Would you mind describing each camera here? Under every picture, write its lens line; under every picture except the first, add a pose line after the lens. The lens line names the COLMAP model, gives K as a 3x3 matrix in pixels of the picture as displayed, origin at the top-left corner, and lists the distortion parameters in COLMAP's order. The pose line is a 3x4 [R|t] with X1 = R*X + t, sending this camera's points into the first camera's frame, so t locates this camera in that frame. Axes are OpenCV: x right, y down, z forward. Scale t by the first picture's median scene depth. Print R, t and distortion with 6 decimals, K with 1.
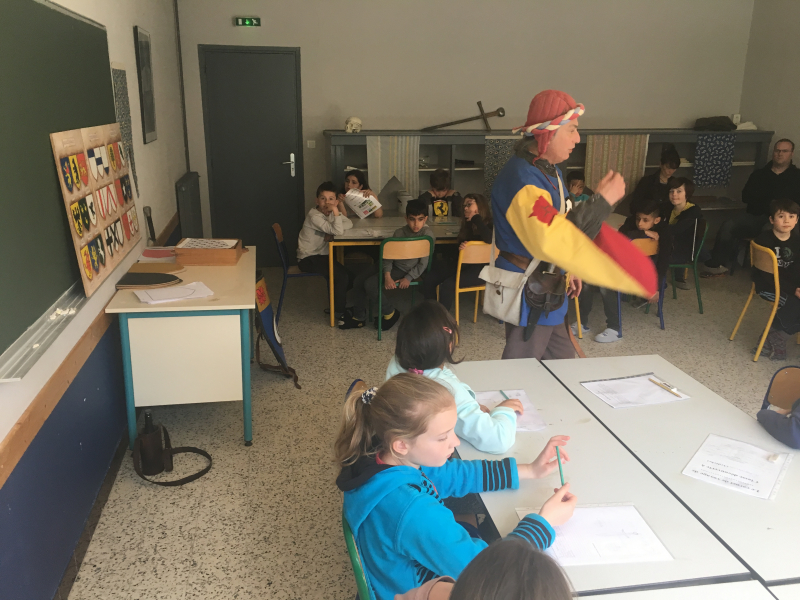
lens RADIAL K [[691.3, 0, 398.2], [0, 691.3, 295.0], [0, 0, 1]] dist [0.093046, -0.090465]
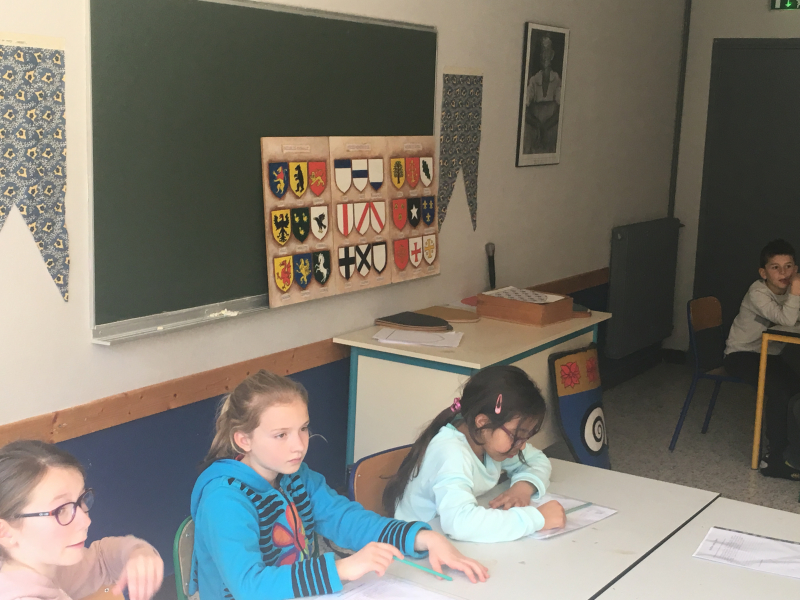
lens RADIAL K [[1198.3, 0, 399.4], [0, 1198.3, 300.0], [0, 0, 1]] dist [0.085898, 0.000000]
pose [[0.739199, 0.131761, -0.660473, 0.618188], [-0.213545, 0.975928, -0.044305, 0.022616], [0.638736, 0.173791, 0.749542, -0.083462]]
